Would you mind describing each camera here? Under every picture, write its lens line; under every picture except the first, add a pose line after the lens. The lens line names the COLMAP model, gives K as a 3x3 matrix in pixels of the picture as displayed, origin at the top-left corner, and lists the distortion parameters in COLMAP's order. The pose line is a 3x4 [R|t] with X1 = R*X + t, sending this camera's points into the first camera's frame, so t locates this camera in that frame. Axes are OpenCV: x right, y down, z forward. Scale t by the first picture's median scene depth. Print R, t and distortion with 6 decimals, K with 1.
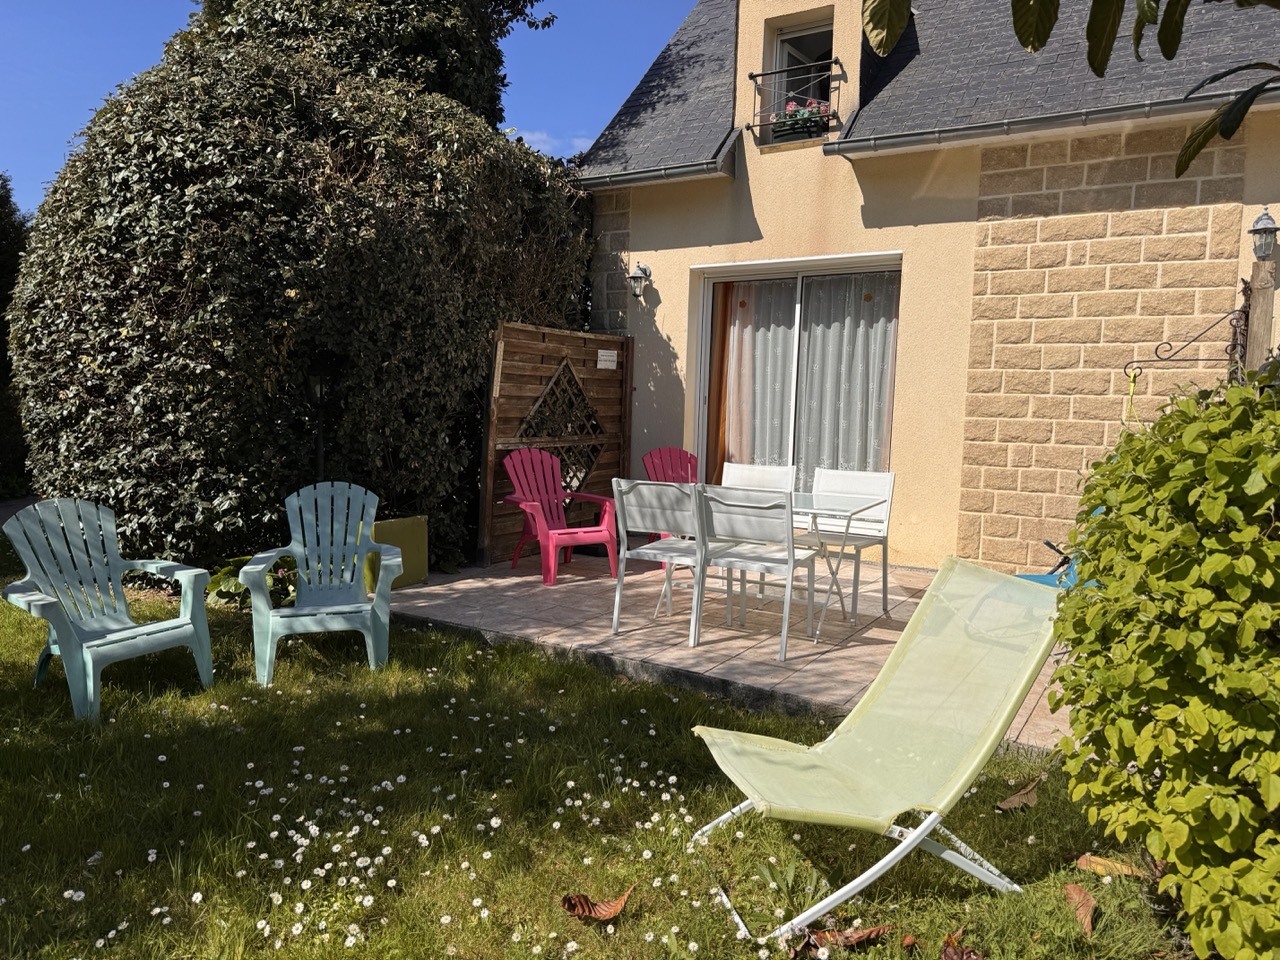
lens RADIAL K [[883.1, 0, 638.3], [0, 883.1, 483.8], [0, 0, 1]] dist [-0.005259, -0.015655]
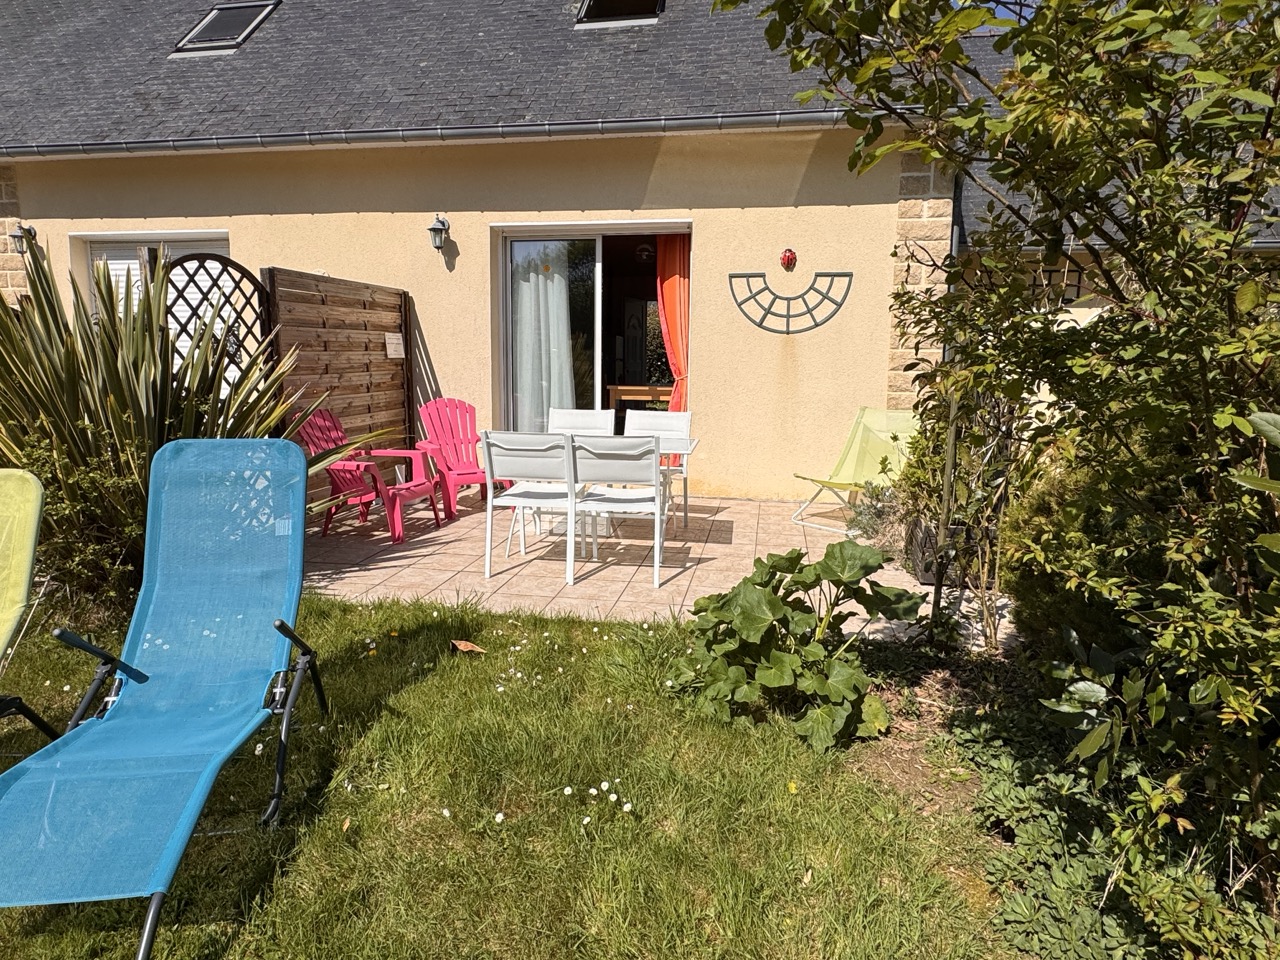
lens RADIAL K [[735.5, 0, 641.1], [0, 735.5, 475.8], [0, 0, 1]] dist [-0.003042, -0.000173]
pose [[0.929700, -0.057937, 0.363731, -0.119140], [0.029411, 0.996075, 0.083485, -0.012477], [-0.367140, -0.066918, 0.927755, 0.102956]]
